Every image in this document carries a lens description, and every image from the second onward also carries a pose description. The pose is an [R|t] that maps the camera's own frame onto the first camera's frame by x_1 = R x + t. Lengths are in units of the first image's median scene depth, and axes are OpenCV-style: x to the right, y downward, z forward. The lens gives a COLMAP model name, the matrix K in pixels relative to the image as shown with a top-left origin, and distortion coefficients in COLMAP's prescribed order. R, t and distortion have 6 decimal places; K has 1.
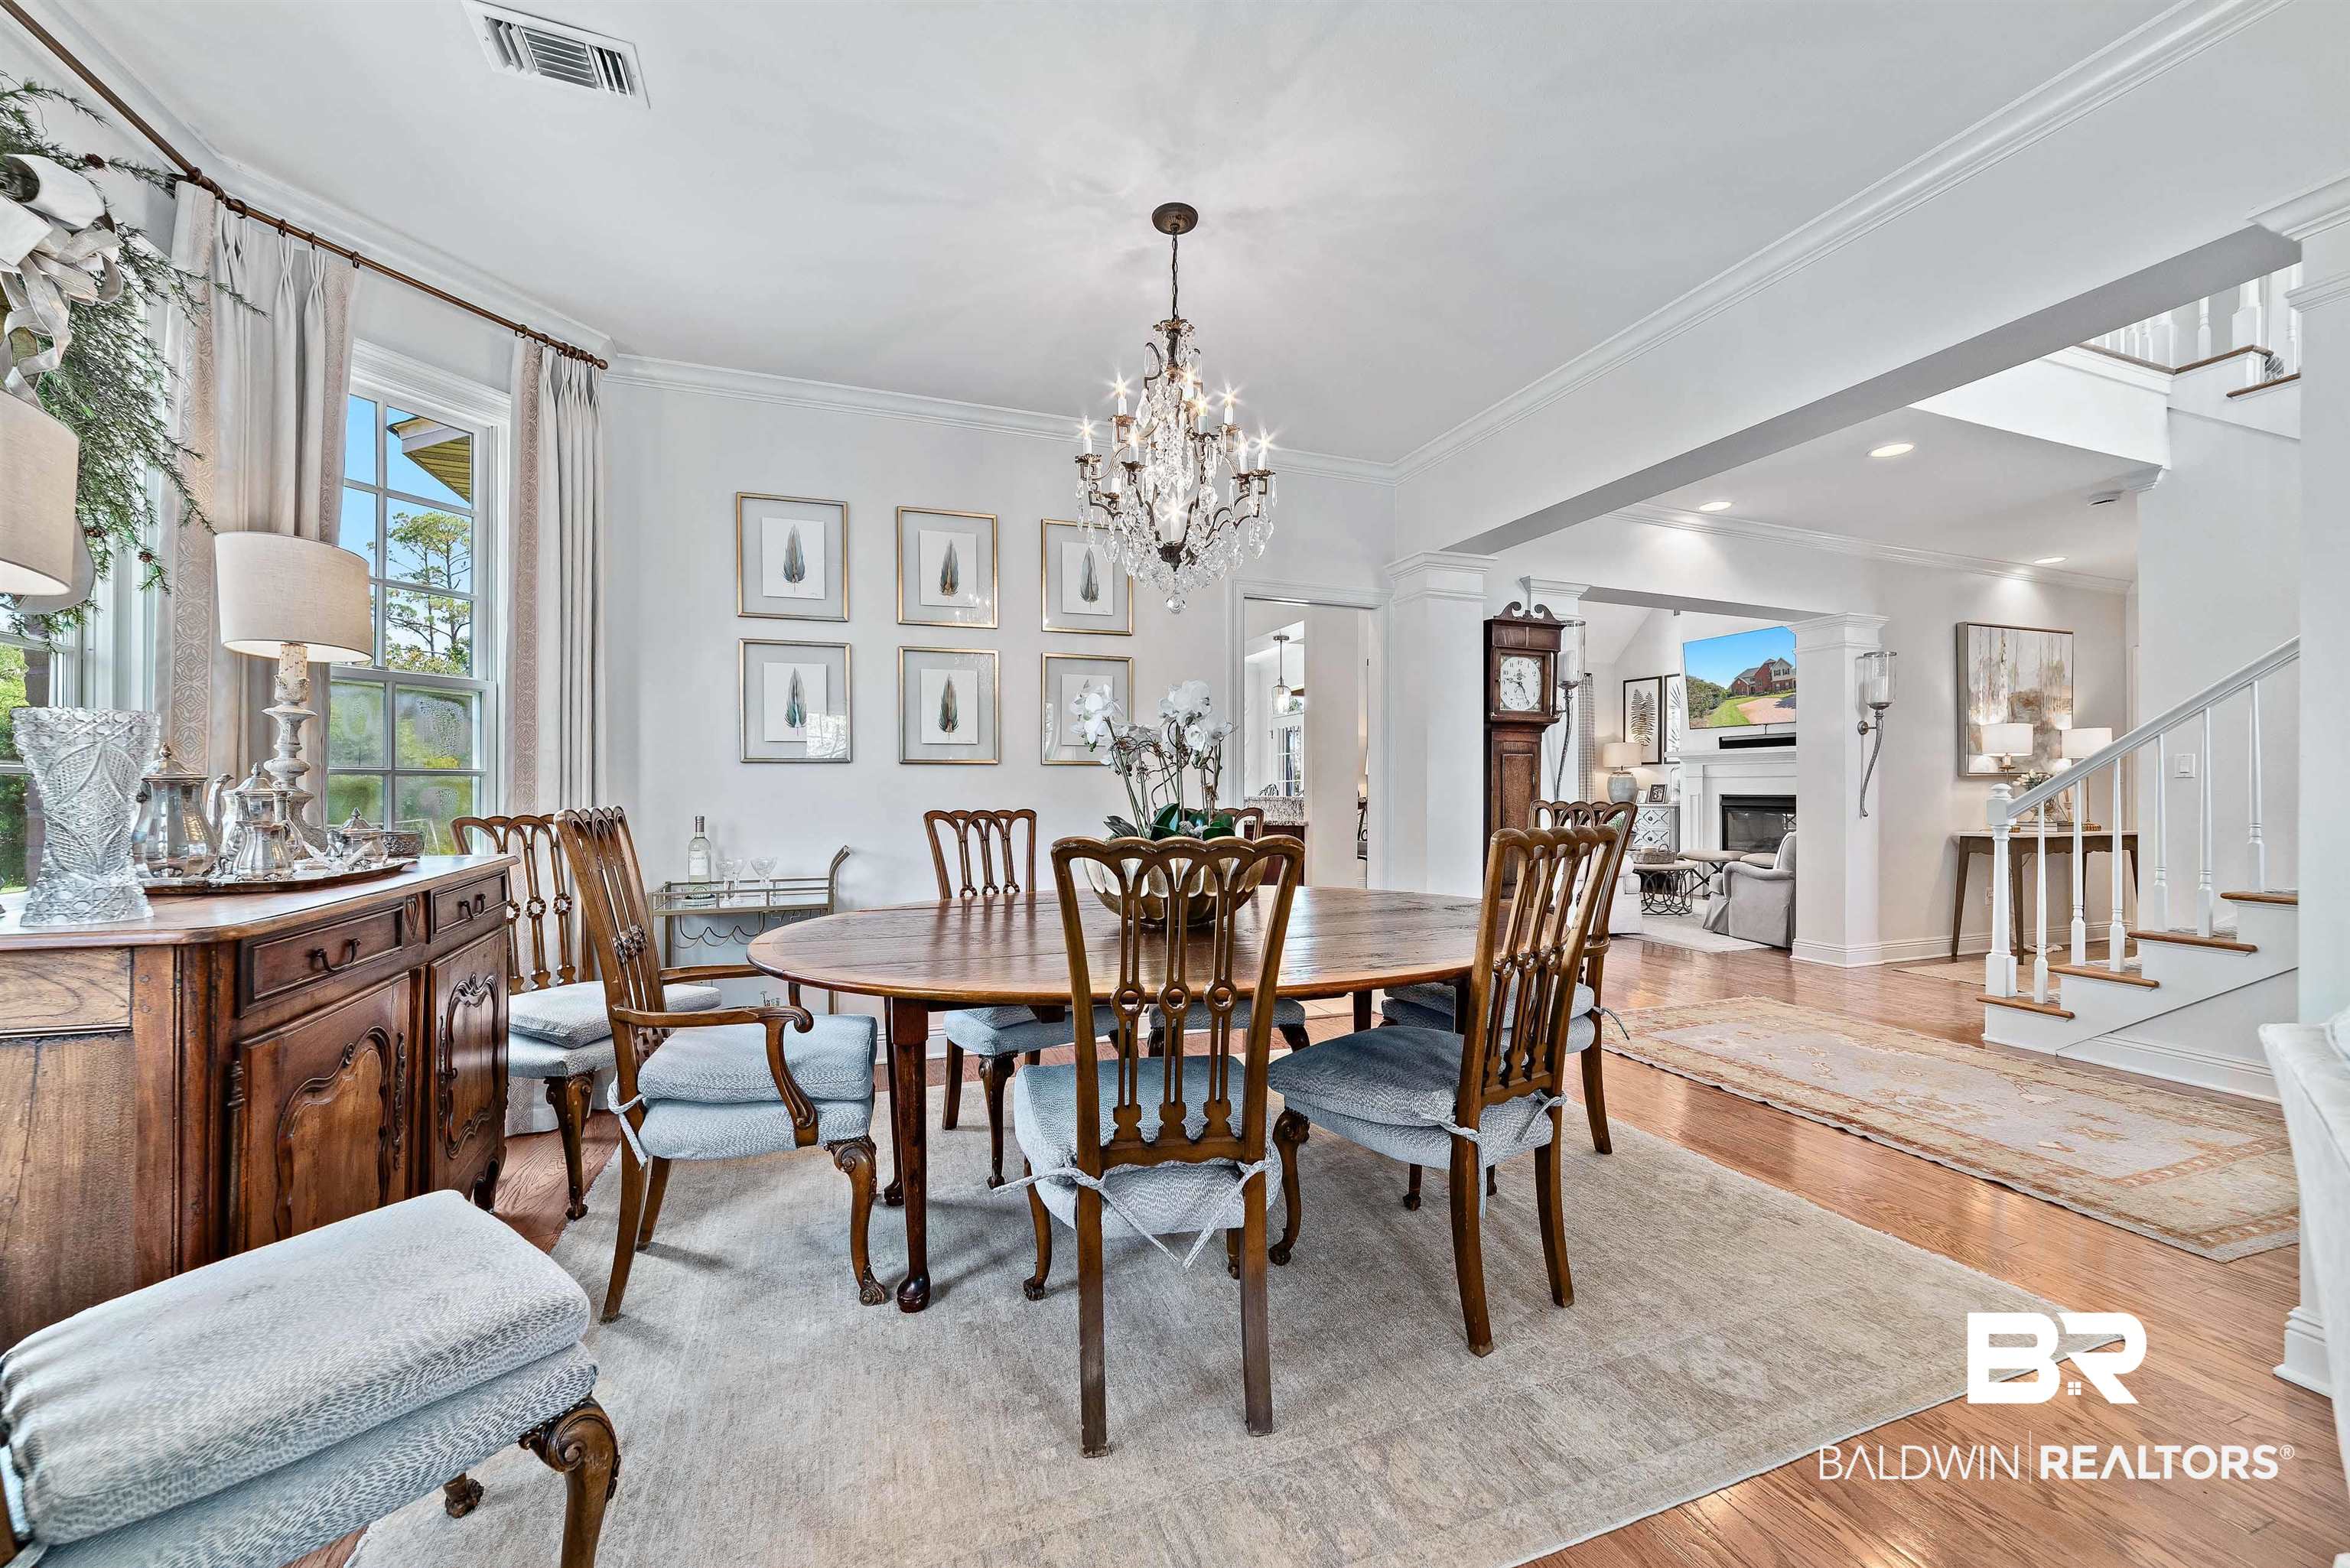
lens RADIAL K [[905.5, 0, 1191.4], [0, 905.5, 783.6], [0, 0, 1]] dist [-0.013157, 0.000724]
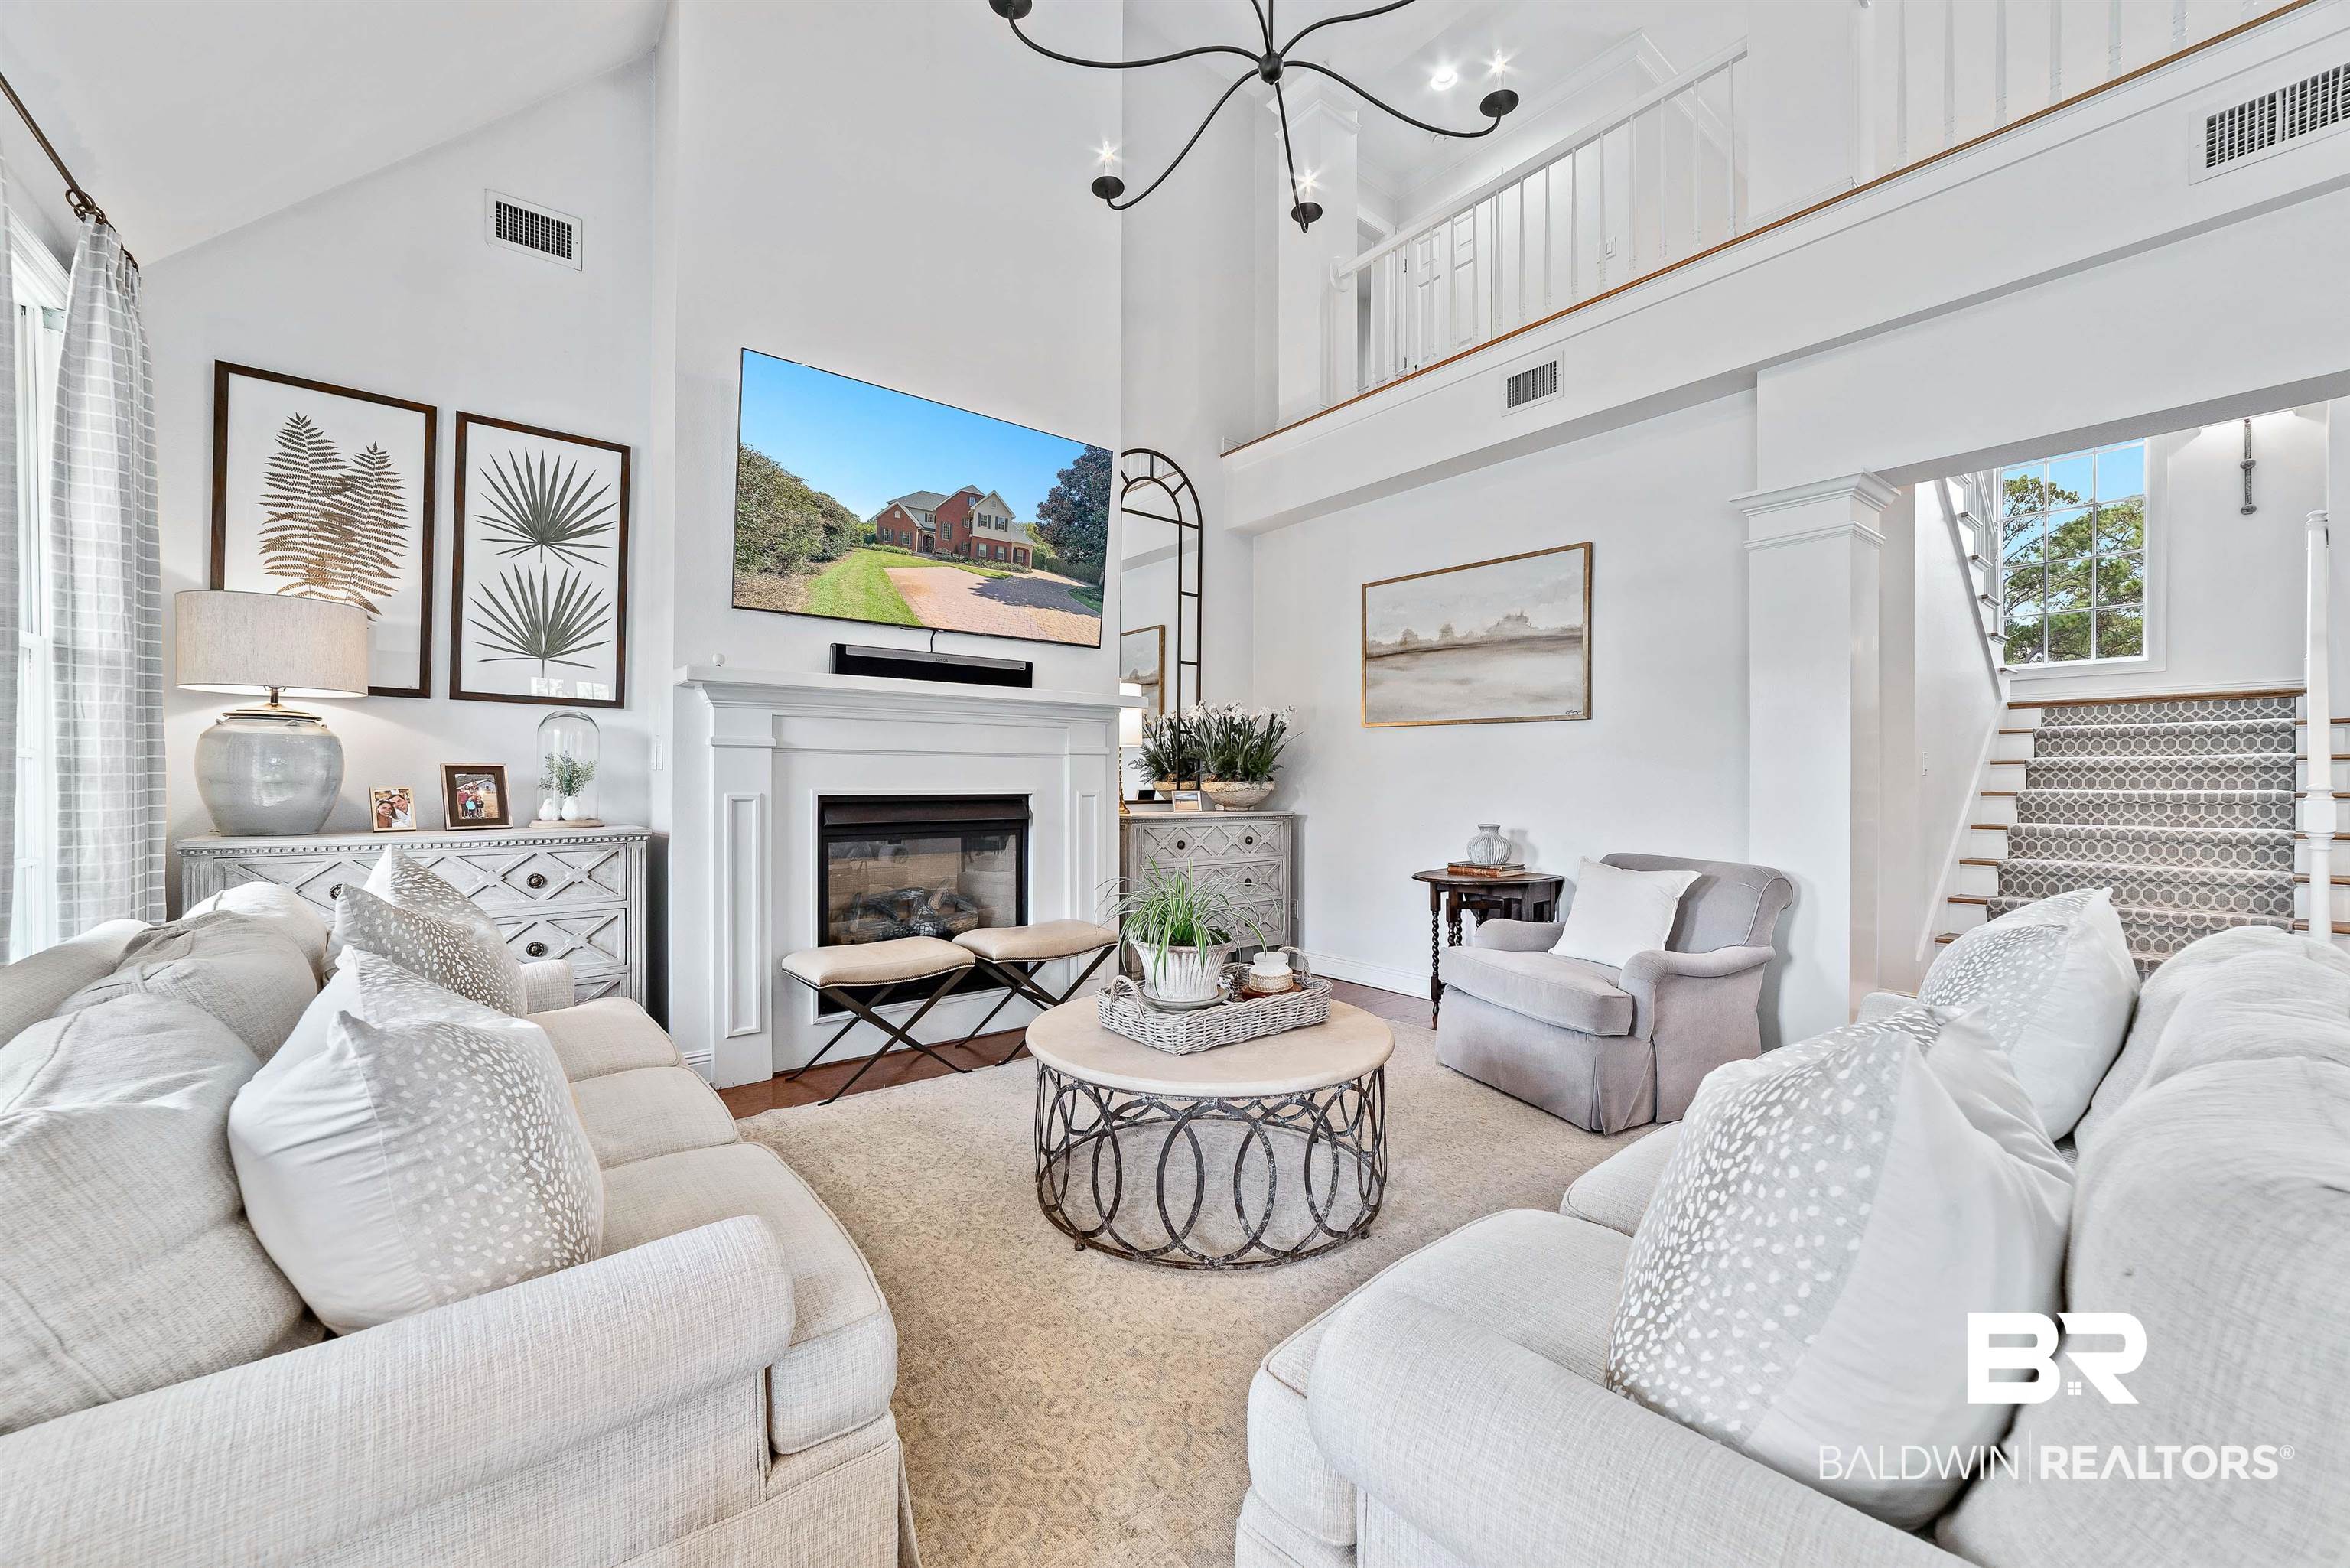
lens RADIAL K [[905.5, 0, 1169.1], [0, 905.5, 770.1], [0, 0, 1]] dist [-0.013157, 0.000724]
pose [[-0.299197, -0.000070, 0.954191, 0.199925], [-0.013388, 0.999902, -0.004125, 0.001304], [-0.954097, -0.014009, -0.299168, 1.059124]]
